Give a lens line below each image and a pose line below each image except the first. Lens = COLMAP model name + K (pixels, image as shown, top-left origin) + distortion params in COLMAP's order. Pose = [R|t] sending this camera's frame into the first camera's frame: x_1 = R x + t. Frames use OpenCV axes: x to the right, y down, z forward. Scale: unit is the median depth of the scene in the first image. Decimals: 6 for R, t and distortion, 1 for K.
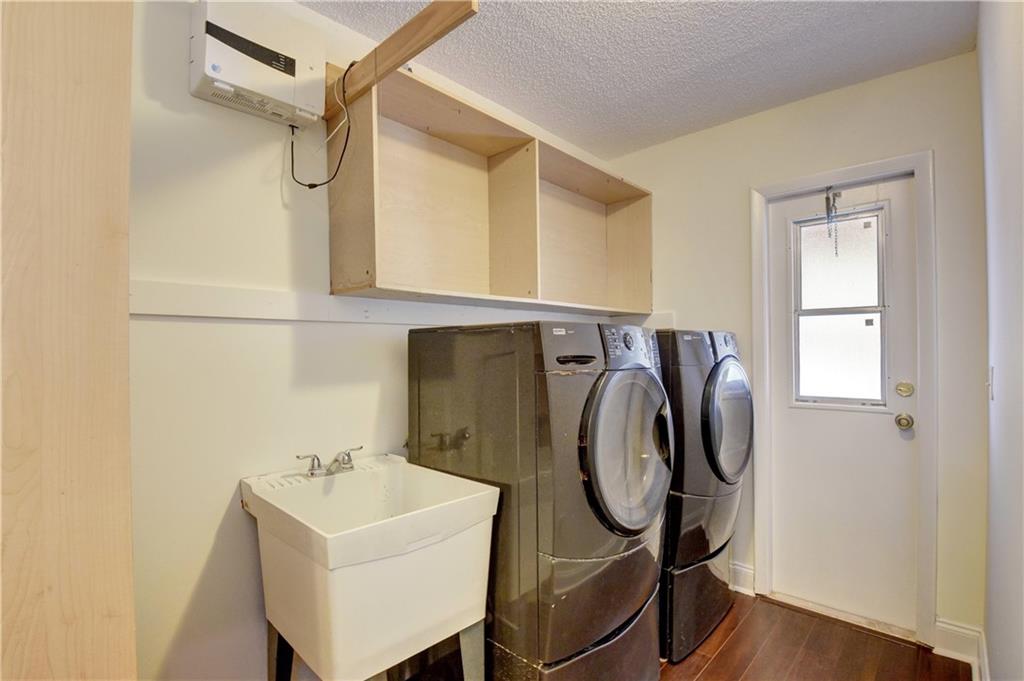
lens RADIAL K [[460.9, 0, 507.2], [0, 460.9, 348.7], [0, 0, 1]] dist [-0.001126, -0.000363]
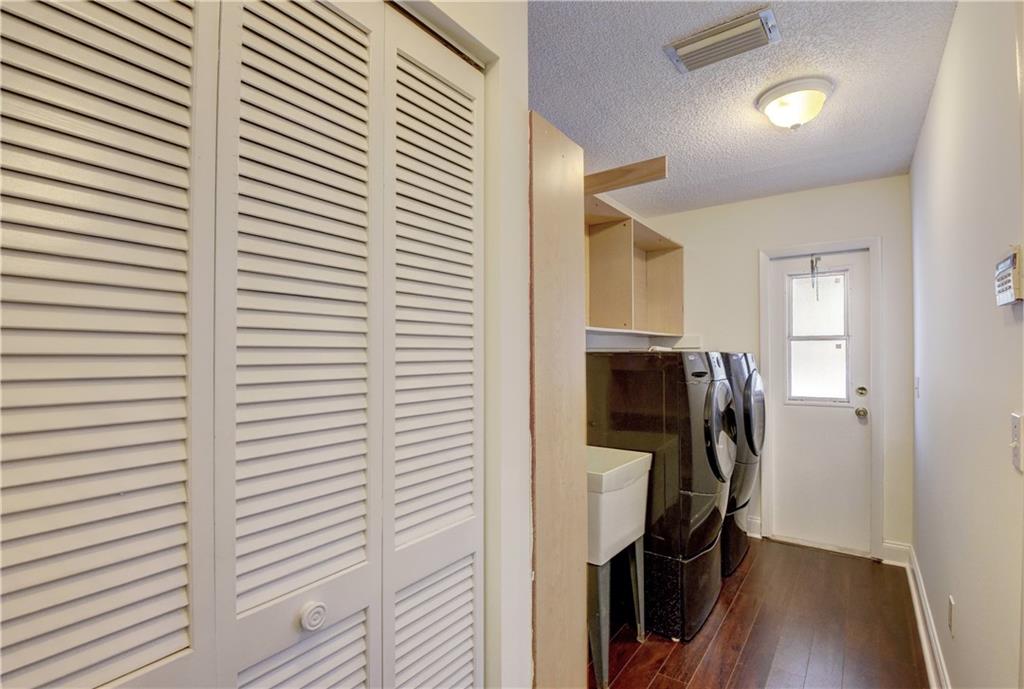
lens RADIAL K [[463.8, 0, 515.0], [0, 463.8, 351.8], [0, 0, 1]] dist [0.019237, 0.000763]
pose [[0.990668, 0.004538, 0.136219, -0.449426], [-0.004120, 0.999986, -0.003349, -0.029885], [-0.136232, 0.002757, 0.990673, -0.349821]]
